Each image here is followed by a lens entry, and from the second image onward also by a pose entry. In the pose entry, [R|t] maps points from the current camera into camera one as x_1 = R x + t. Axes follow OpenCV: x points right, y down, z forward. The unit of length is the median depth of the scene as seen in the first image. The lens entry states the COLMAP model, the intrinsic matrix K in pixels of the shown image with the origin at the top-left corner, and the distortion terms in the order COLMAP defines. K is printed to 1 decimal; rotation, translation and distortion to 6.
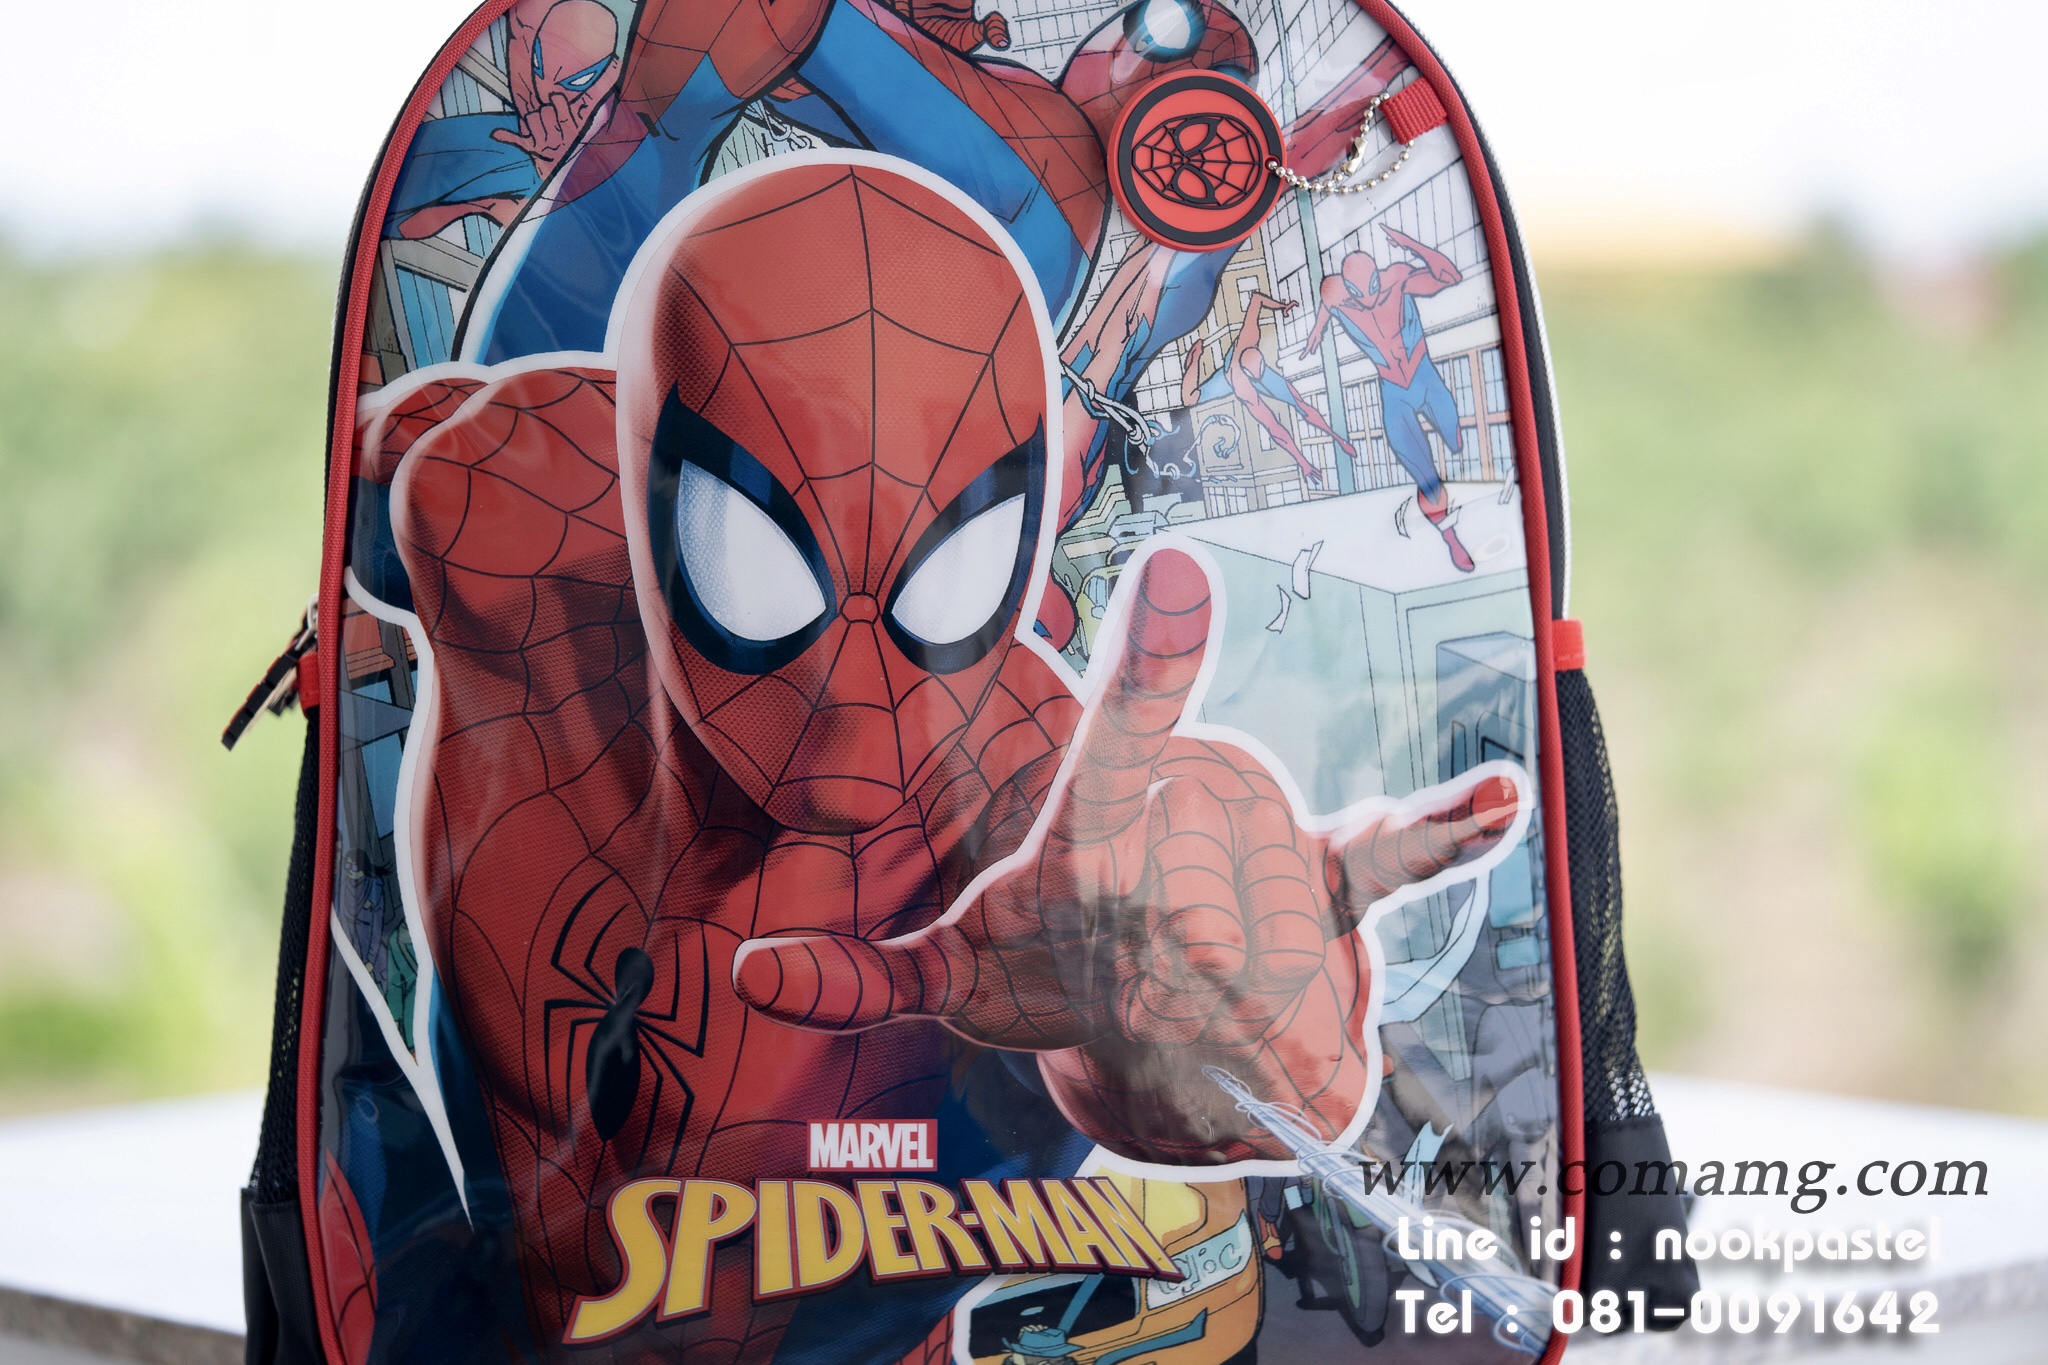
lens RADIAL K [[5519.8, 0, 1008.1], [0, 5519.8, 679.5], [0, 0, 1]] dist [-0.193550, 0.000000]
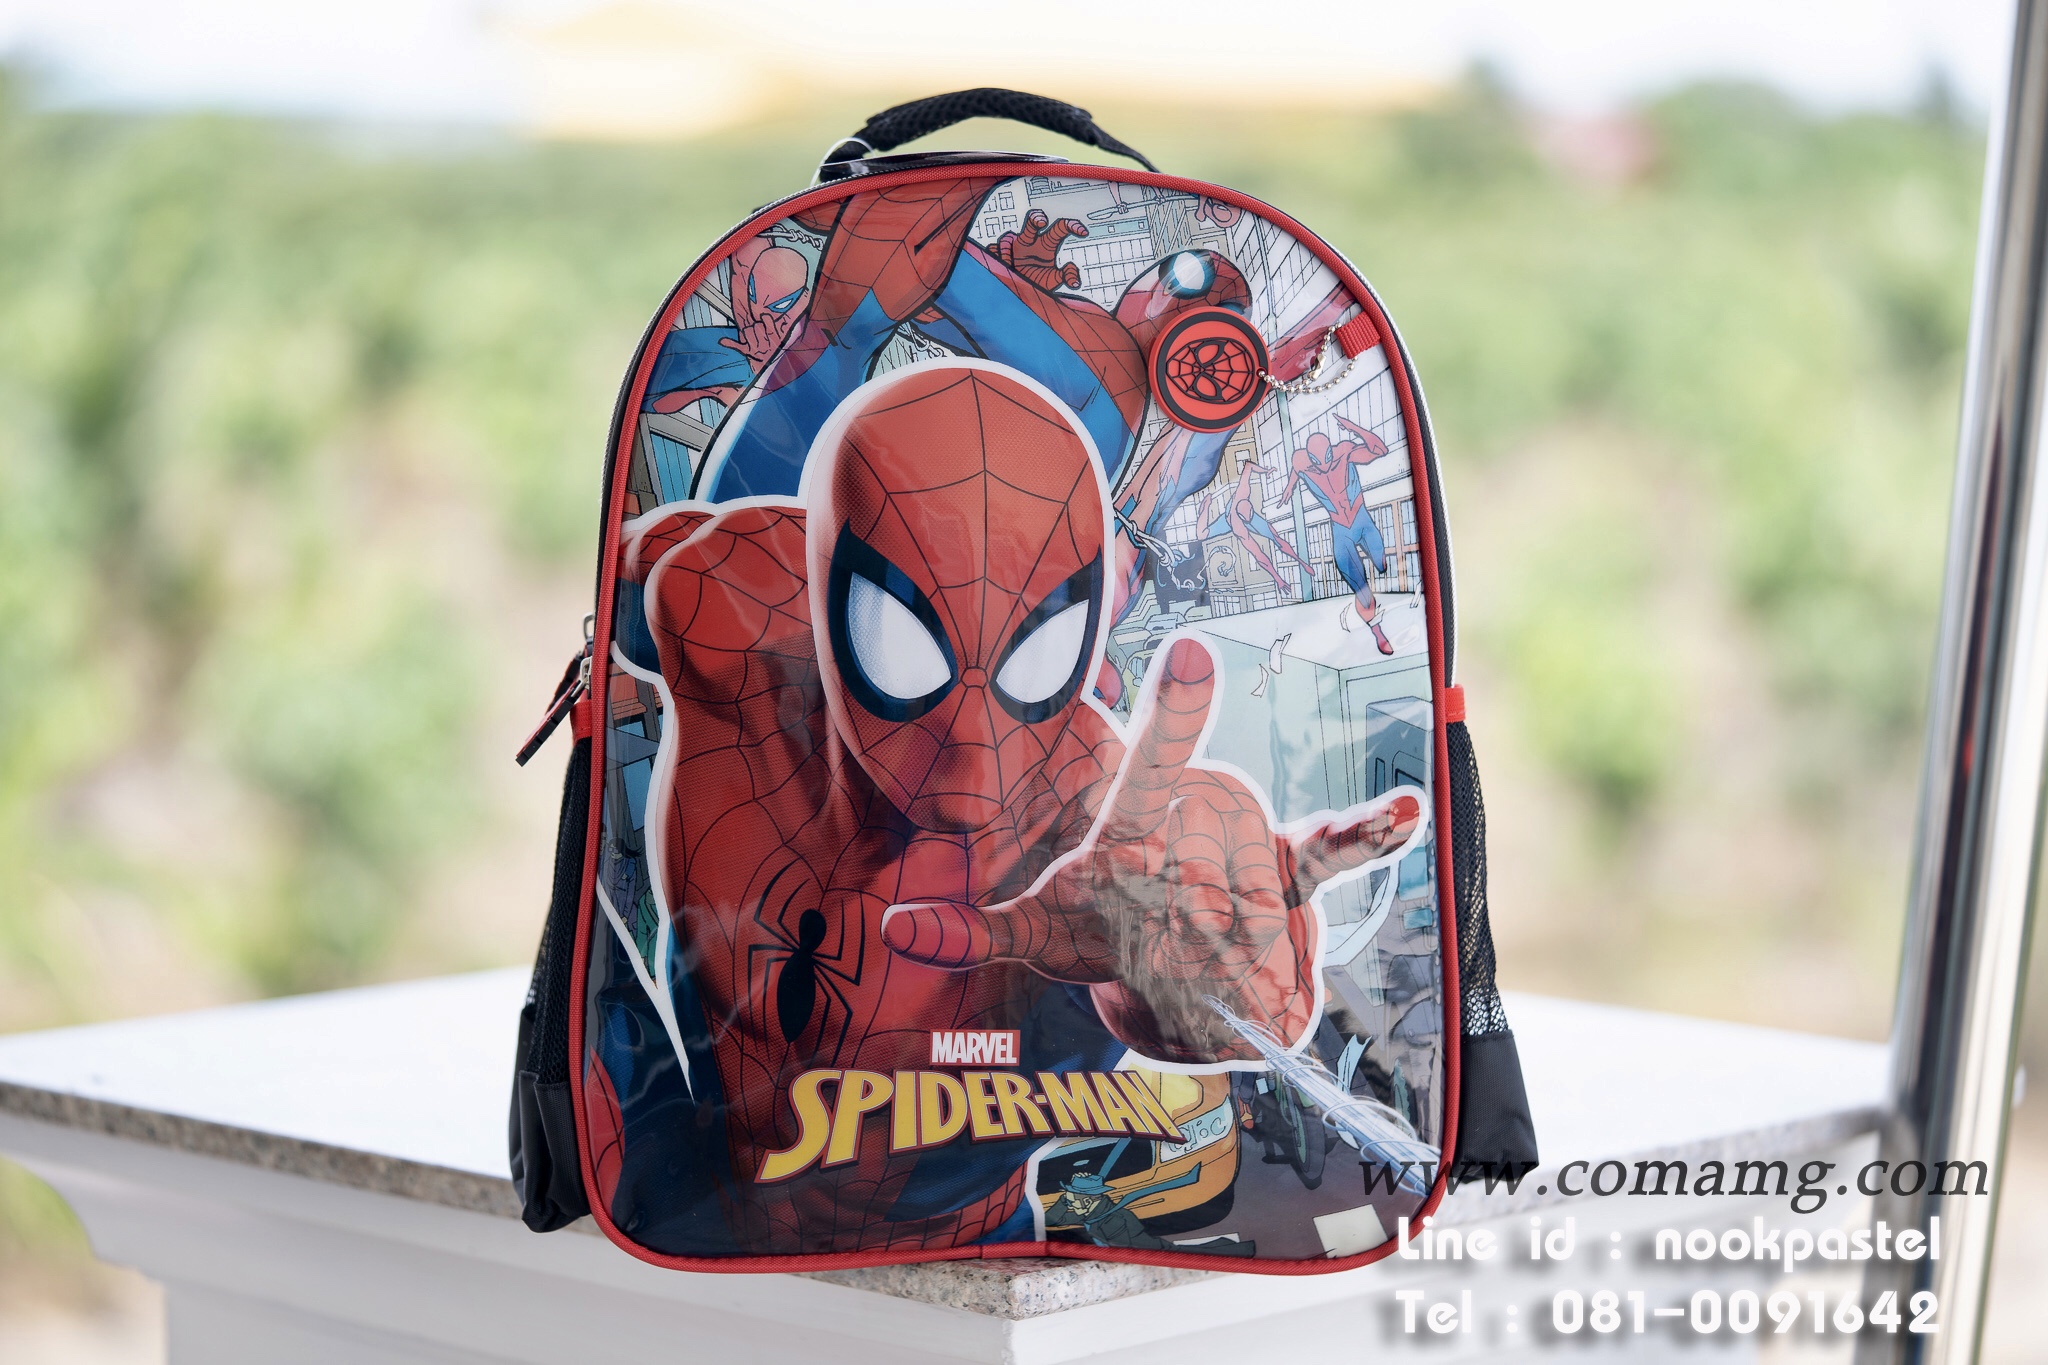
lens RADIAL K [[5519.8, 0, 1026.4], [0, 5519.8, 672.4], [0, 0, 1]] dist [-0.193550, 0.000000]
pose [[0.998042, 0.014415, 0.060872, -0.100232], [-0.016063, 0.999515, 0.026669, -0.052512], [-0.060458, -0.027595, 0.997789, -0.440897]]
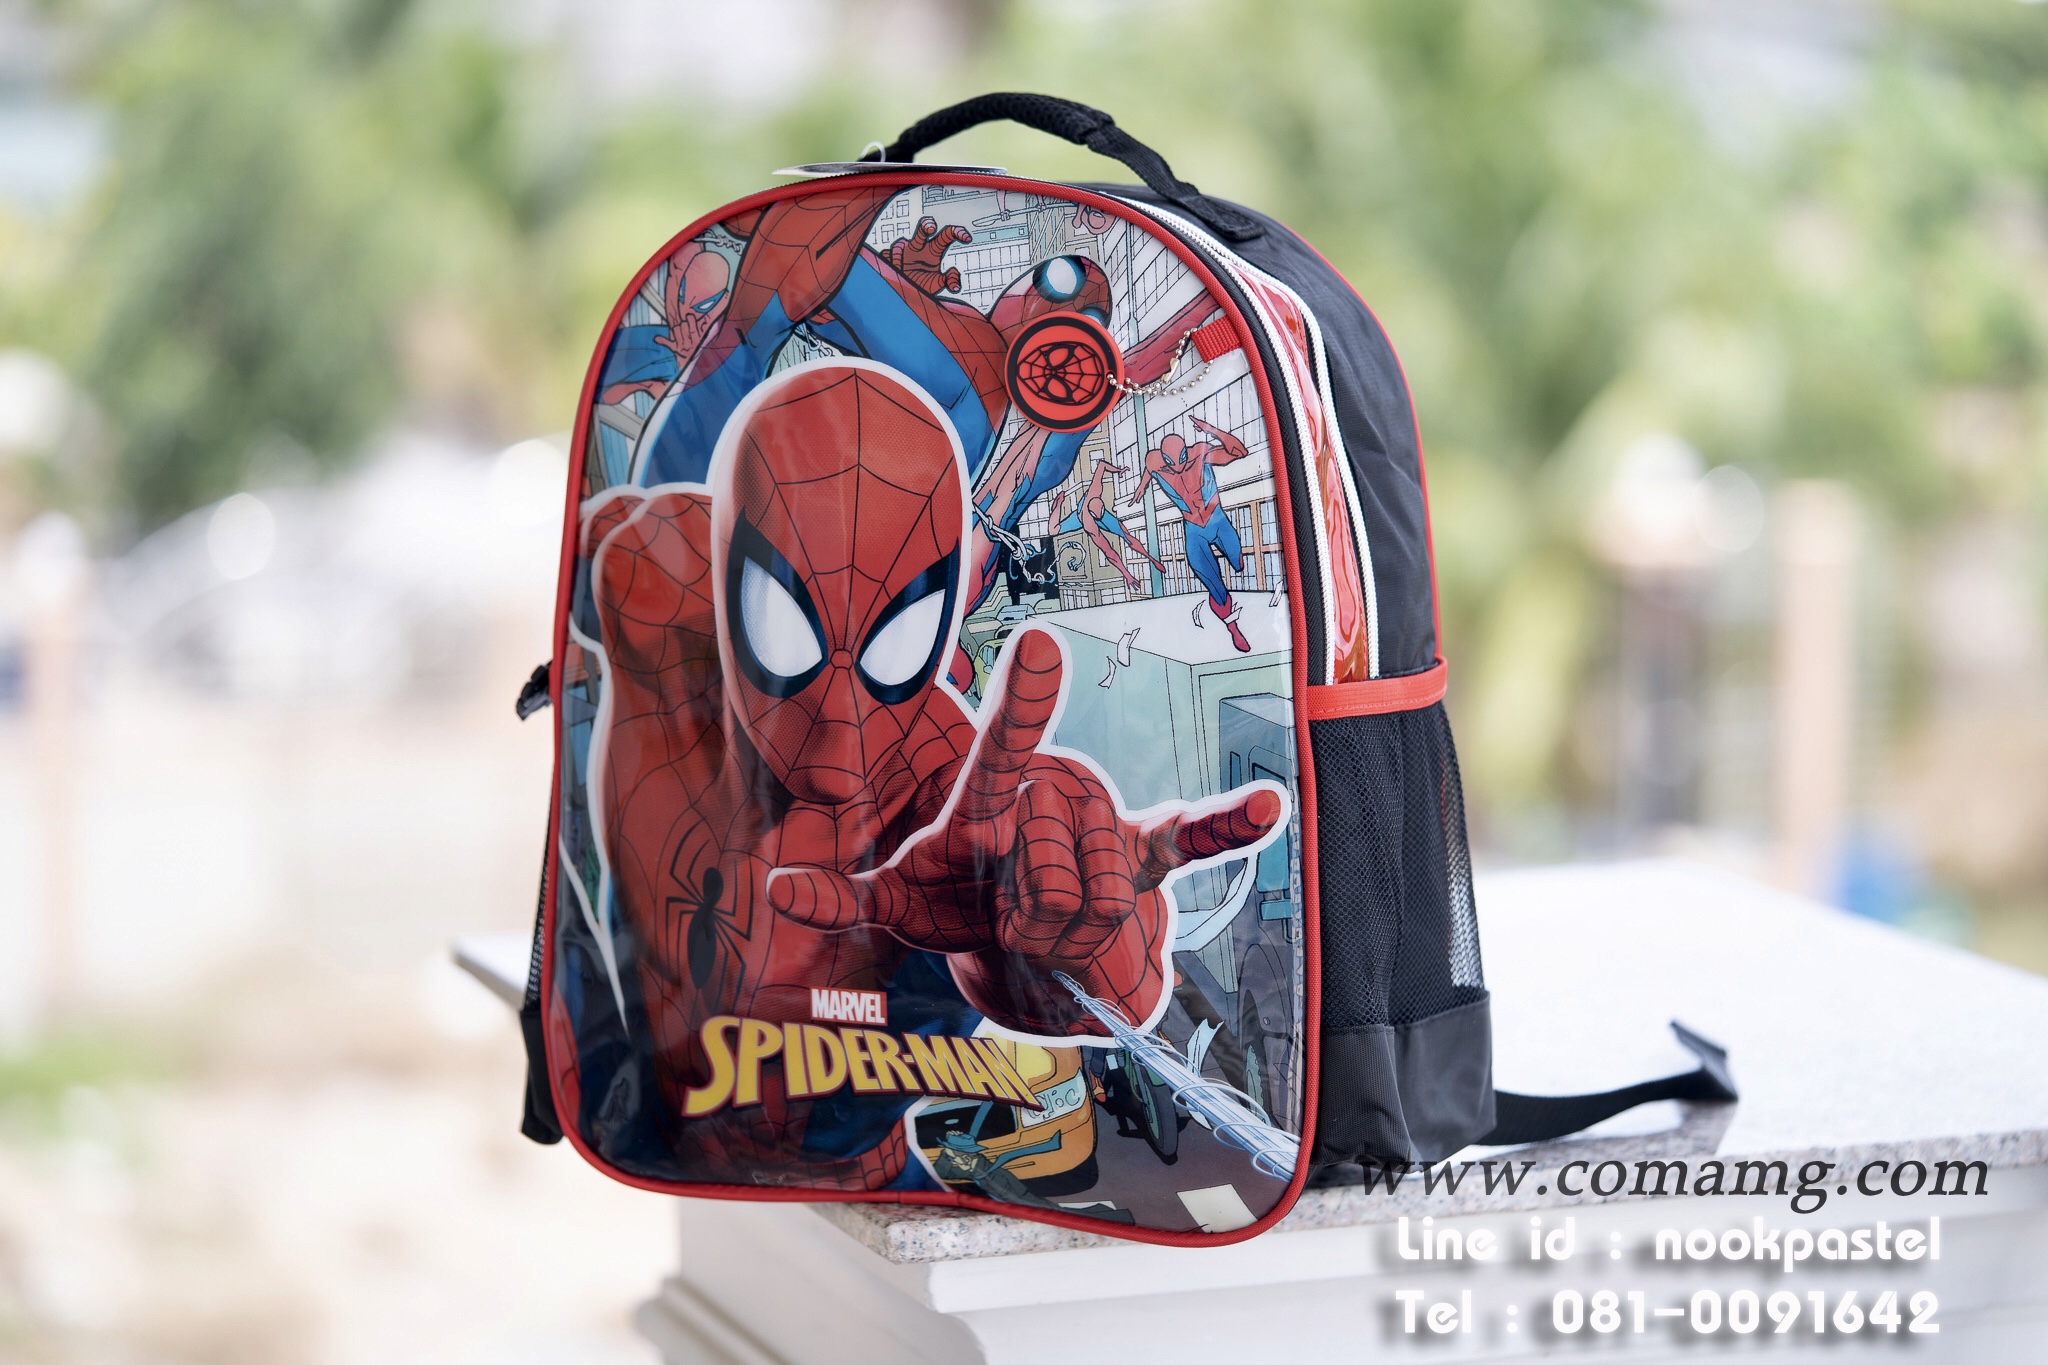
lens RADIAL K [[5519.8, 0, 1022.7], [0, 5519.8, 680.8], [0, 0, 1]] dist [-0.193550, 0.000000]
pose [[0.911998, 0.055610, -0.406408, 0.638020], [-0.030121, 0.997172, 0.068853, -0.113120], [0.409088, -0.050553, 0.911094, -0.378174]]
